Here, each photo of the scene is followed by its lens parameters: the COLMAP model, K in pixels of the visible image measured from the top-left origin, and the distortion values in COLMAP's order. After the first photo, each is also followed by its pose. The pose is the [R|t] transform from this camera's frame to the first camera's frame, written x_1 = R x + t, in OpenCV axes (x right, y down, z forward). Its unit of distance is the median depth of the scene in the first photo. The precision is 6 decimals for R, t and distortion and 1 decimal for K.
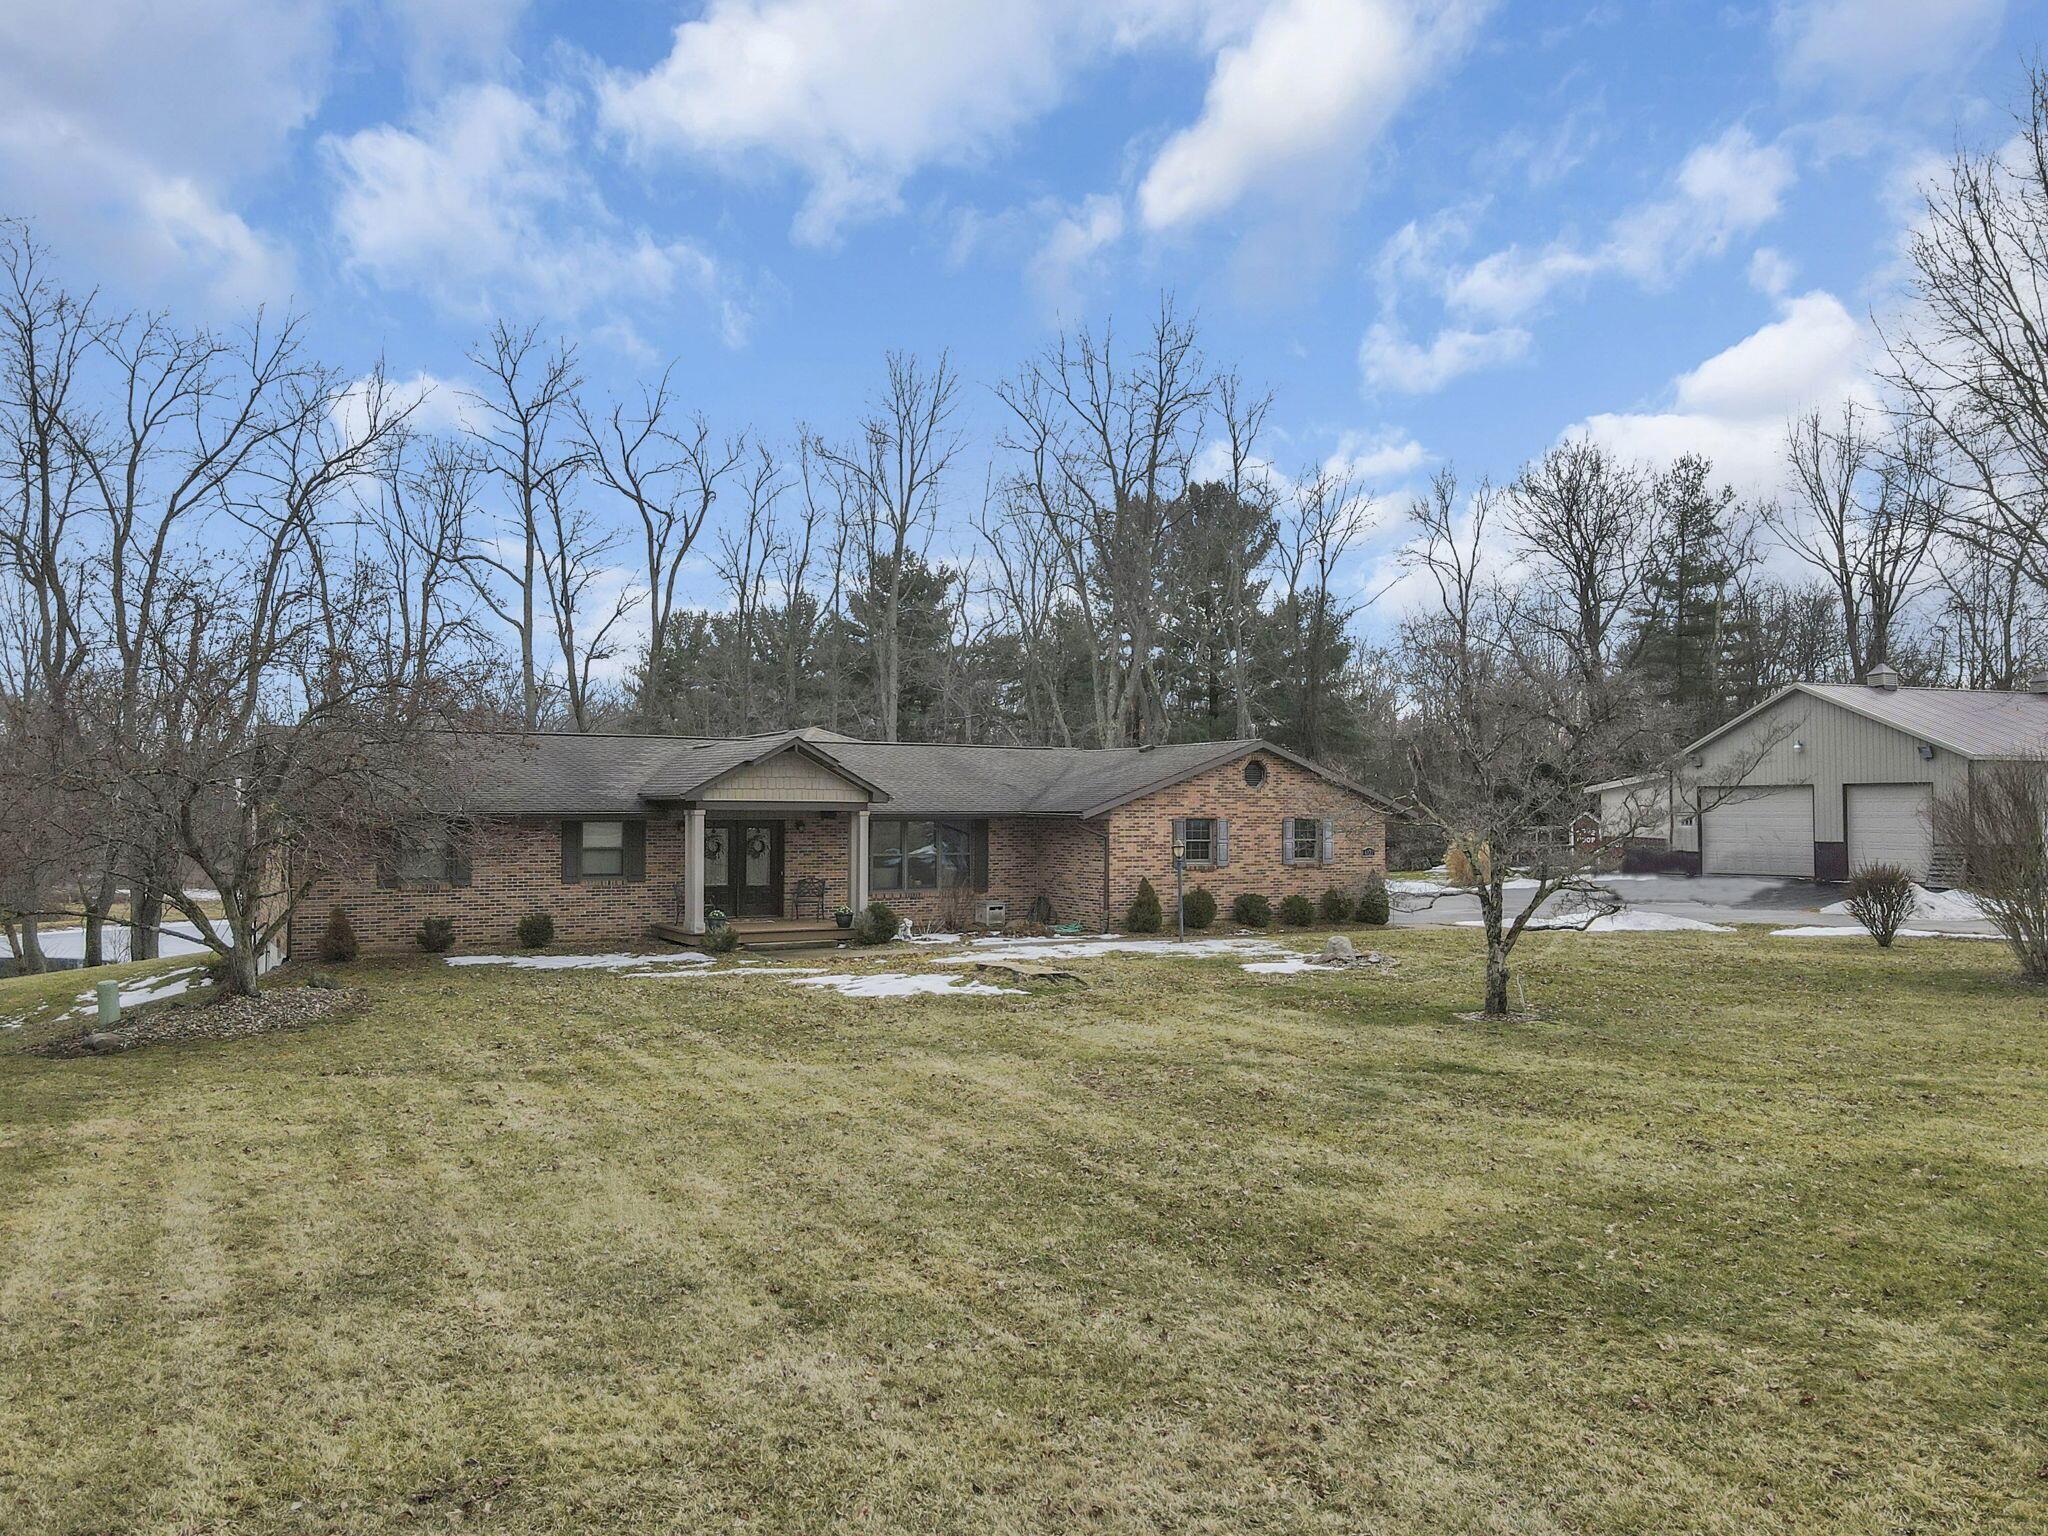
lens RADIAL K [[1572.1, 0, 1013.5], [0, 1572.1, 752.7], [0, 0, 1]] dist [0.010304, 0.001983]
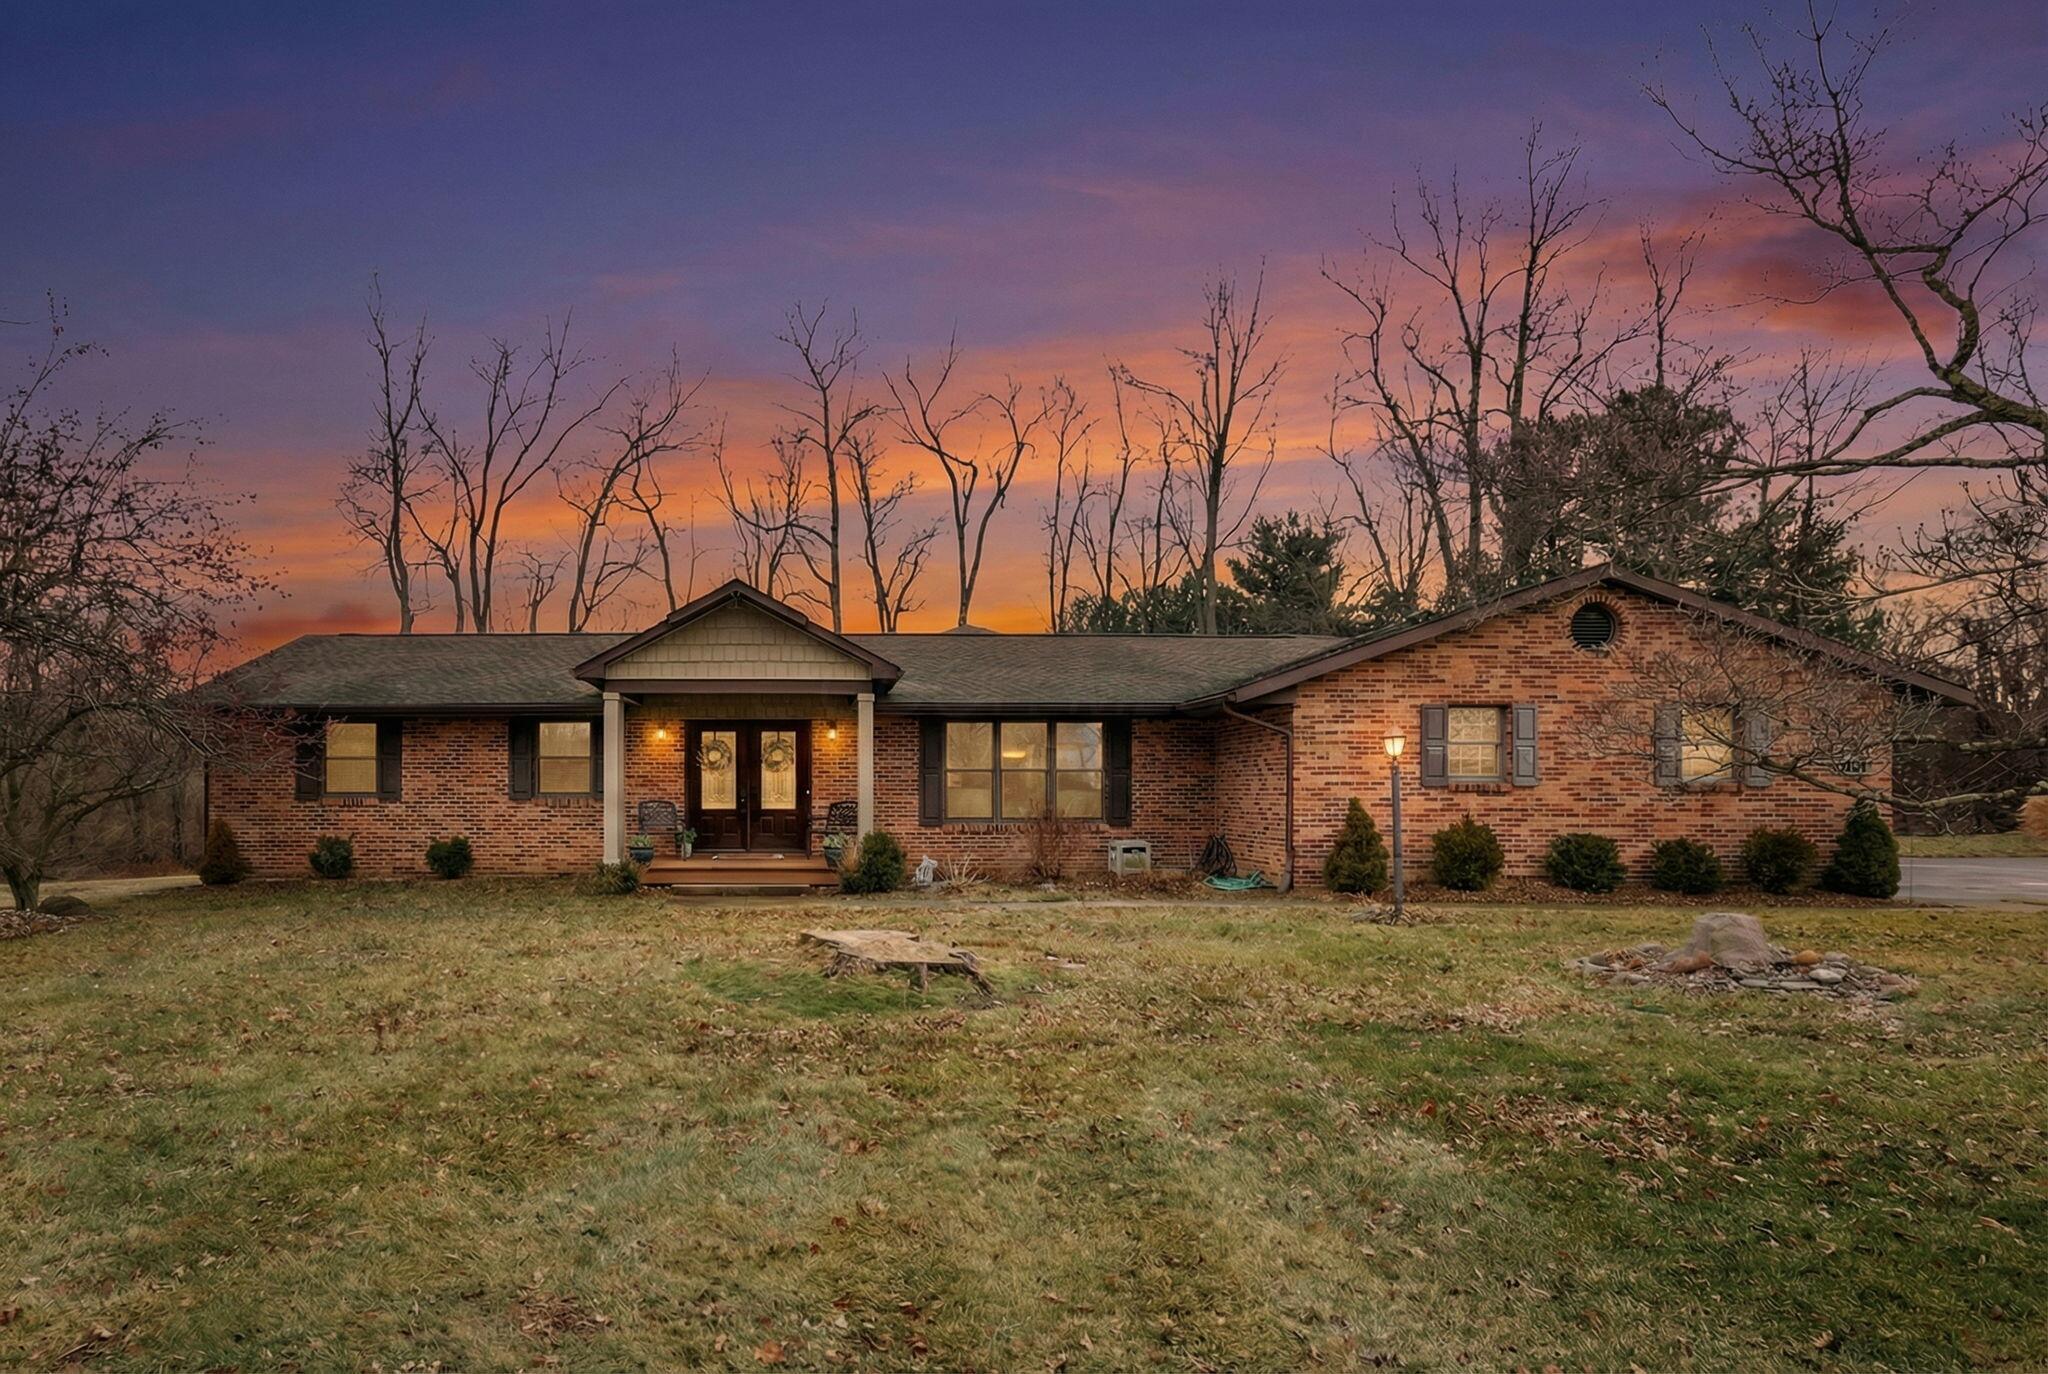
lens RADIAL K [[1188.2, 0, 794.5], [0, 1188.2, 796.2], [0, 0, 1]] dist [-0.056076, 0.023264]
pose [[0.856099, -0.001204, -0.516810, 0.128948], [0.020637, 0.999279, 0.031858, 0.058678], [0.516400, -0.037939, 0.855507, 0.508977]]
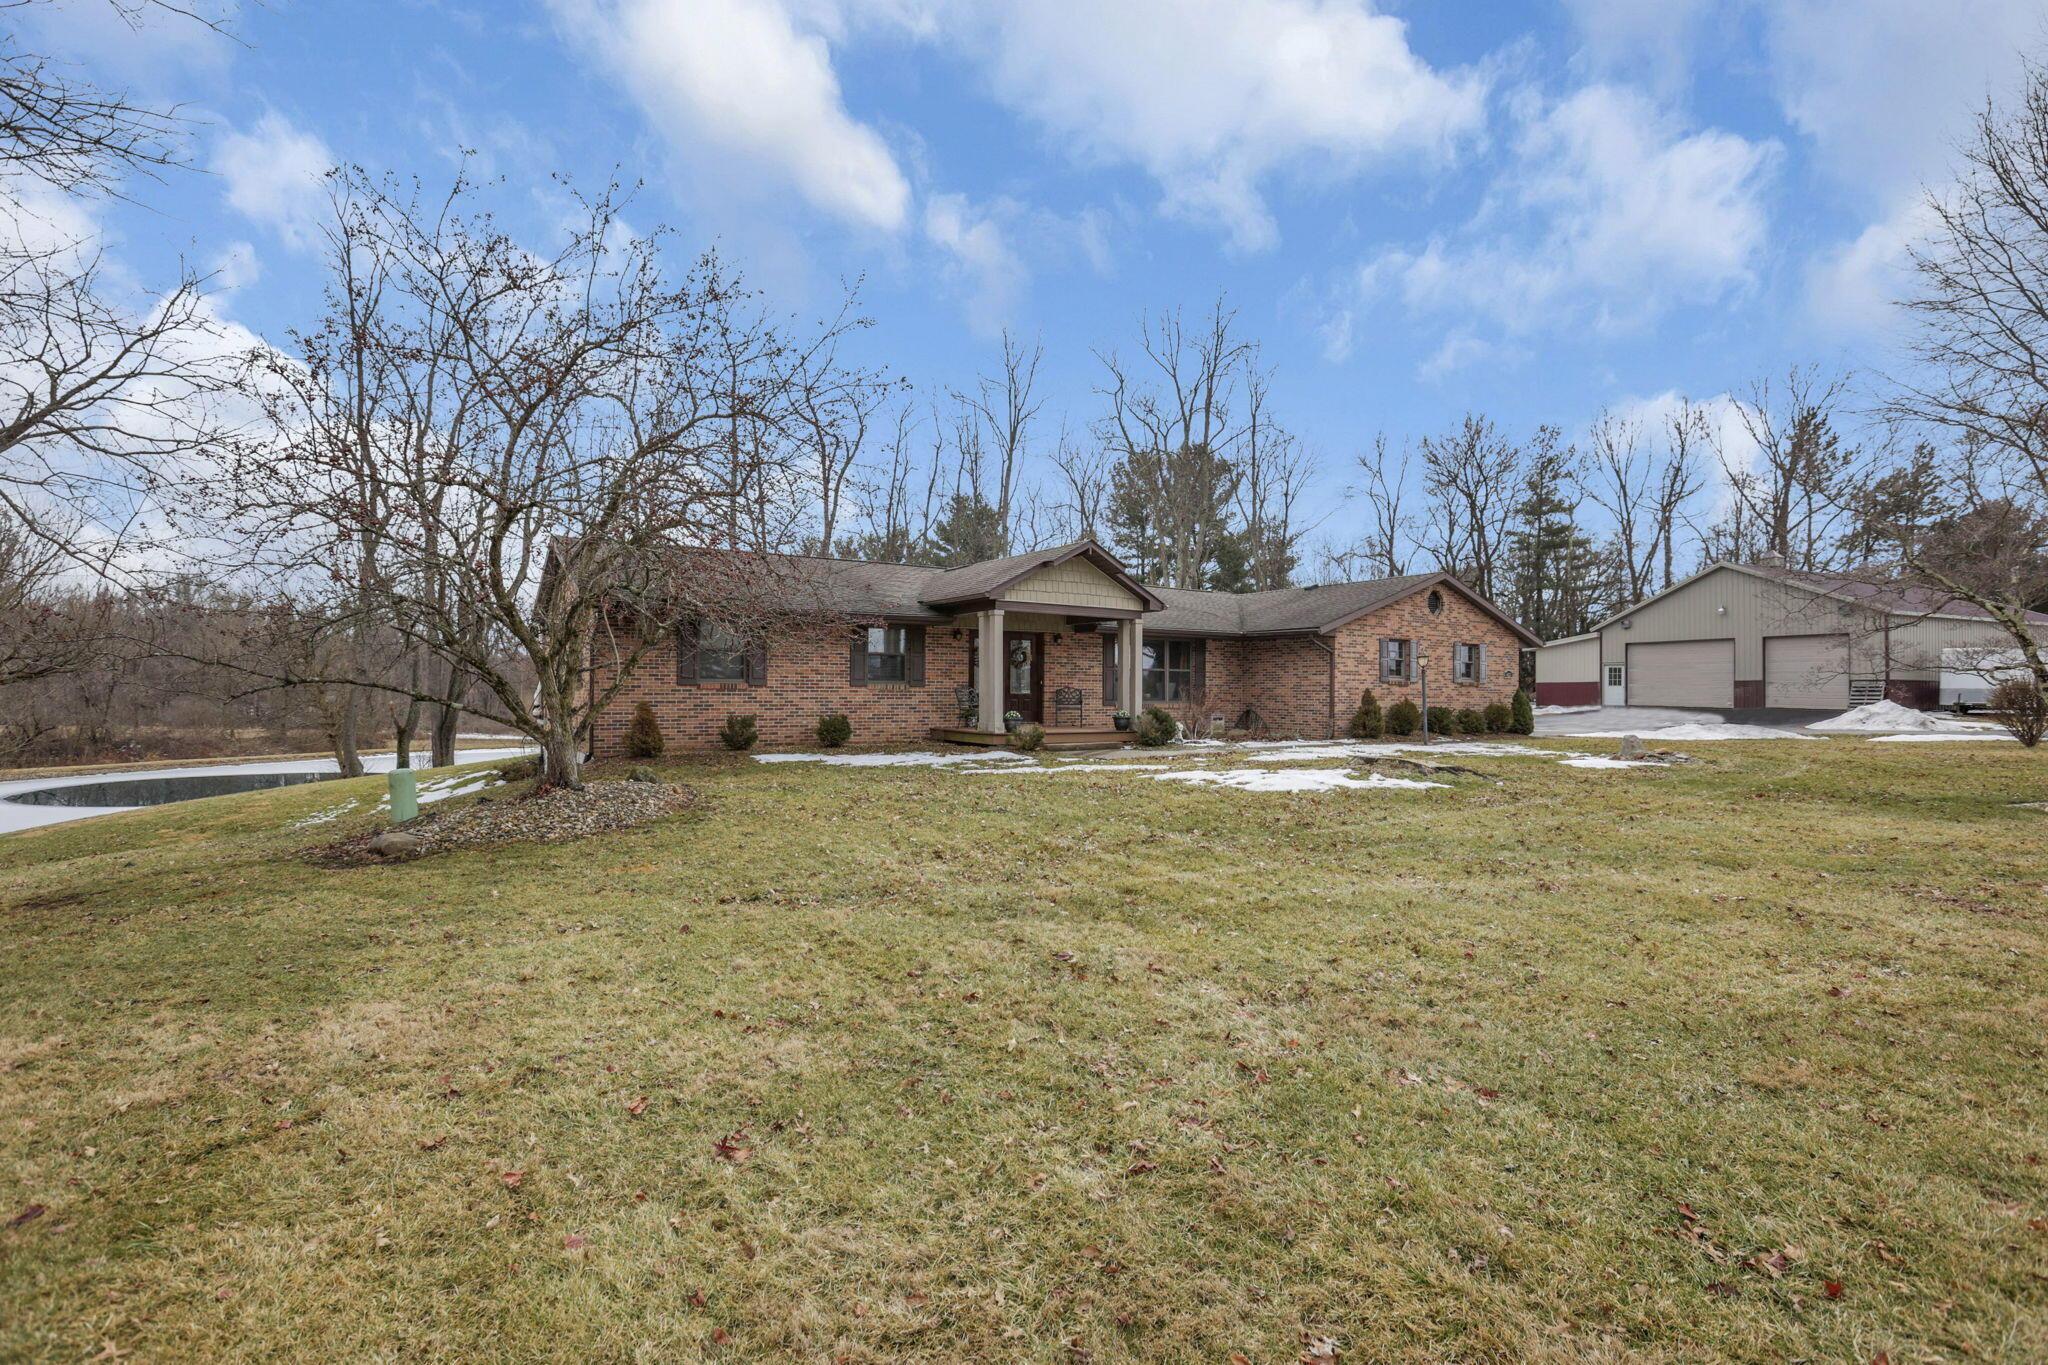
lens RADIAL K [[959.5, 0, 1011.0], [0, 959.5, 680.6], [0, 0, 1]] dist [-0.055526, 0.020633]
pose [[0.999159, 0.004376, 0.040766, -0.189490], [-0.005342, 0.999706, 0.023631, 0.058278], [-0.040651, -0.023829, 0.998889, 0.341402]]
